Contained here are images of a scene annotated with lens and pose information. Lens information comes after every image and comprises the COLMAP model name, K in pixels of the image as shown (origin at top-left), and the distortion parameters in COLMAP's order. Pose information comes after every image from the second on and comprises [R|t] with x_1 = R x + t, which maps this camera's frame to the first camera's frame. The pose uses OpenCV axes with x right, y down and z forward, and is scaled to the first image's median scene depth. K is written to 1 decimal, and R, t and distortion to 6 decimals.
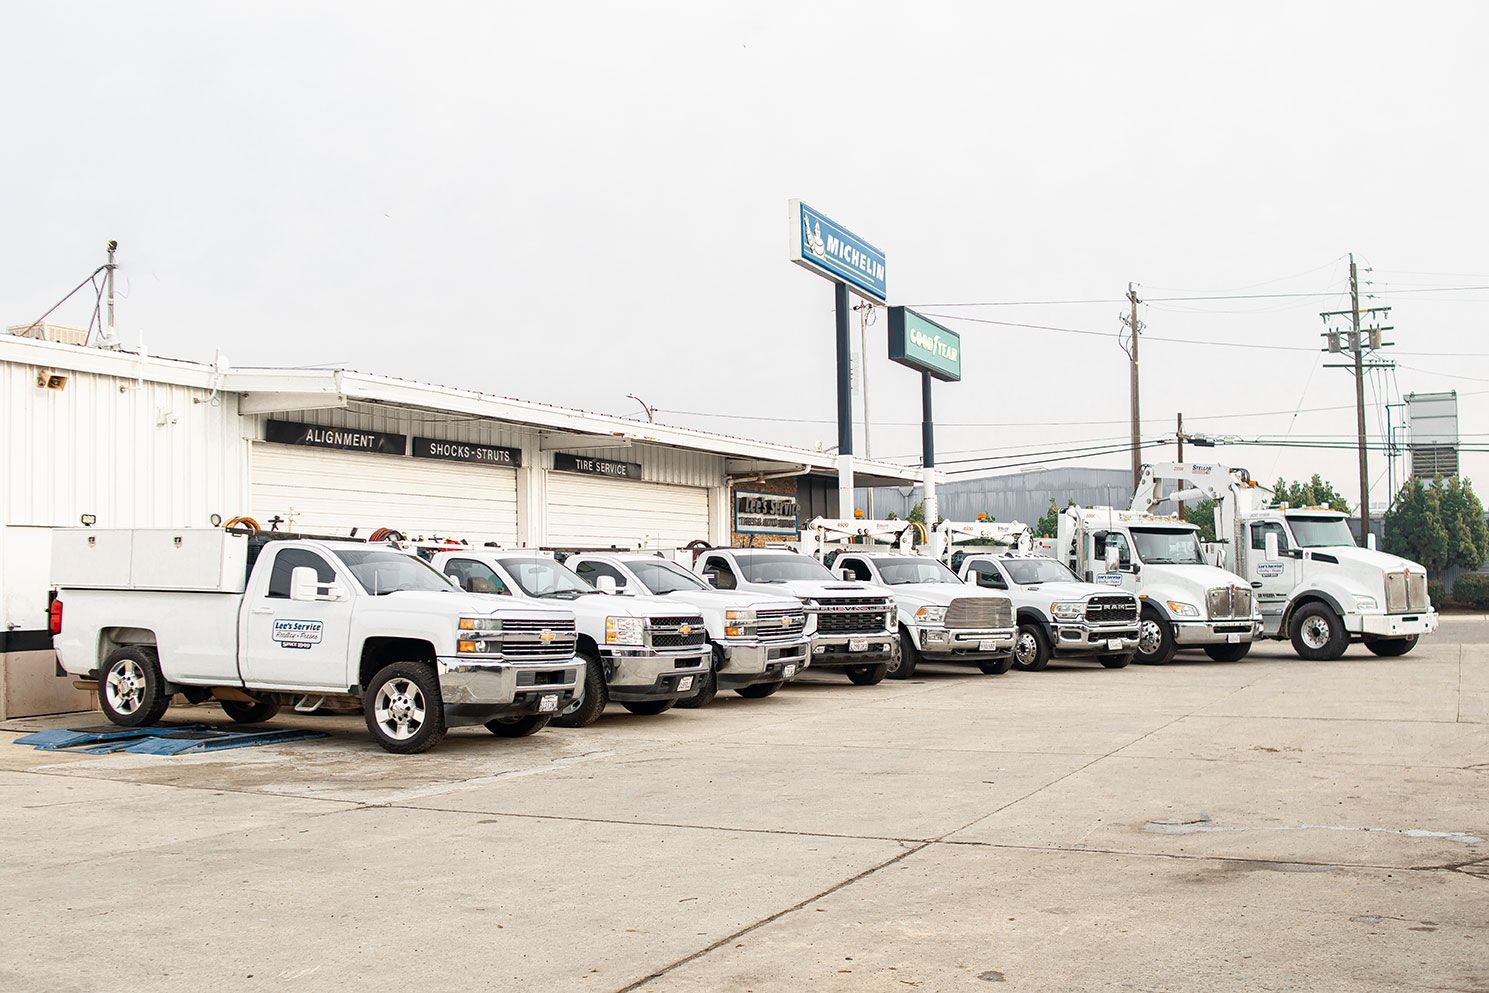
lens RADIAL K [[1618.7, 0, 744.5], [0, 1618.7, 496.5], [0, 0, 1]] dist [-0.135052, 0.010623]
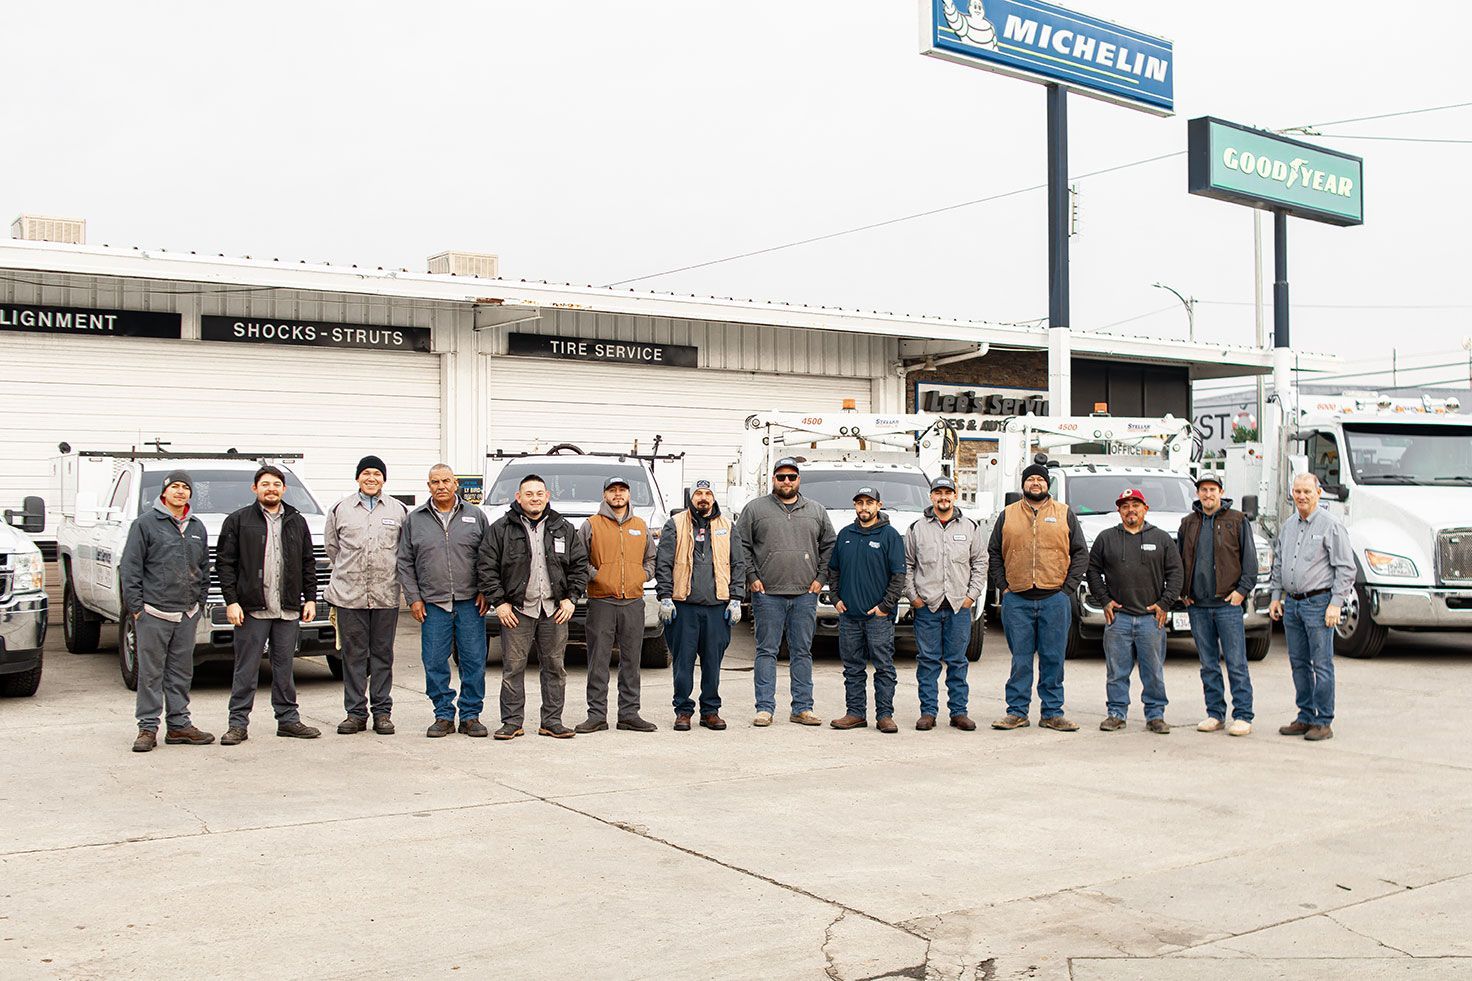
lens RADIAL K [[1600.3, 0, 736.0], [0, 1600.3, 490.5], [0, 0, 1]] dist [-0.135052, 0.010623]
pose [[0.866304, 0.007746, -0.499456, 0.363405], [0.014452, 0.999072, 0.040562, 0.018895], [0.499307, -0.042357, 0.865389, 0.418289]]
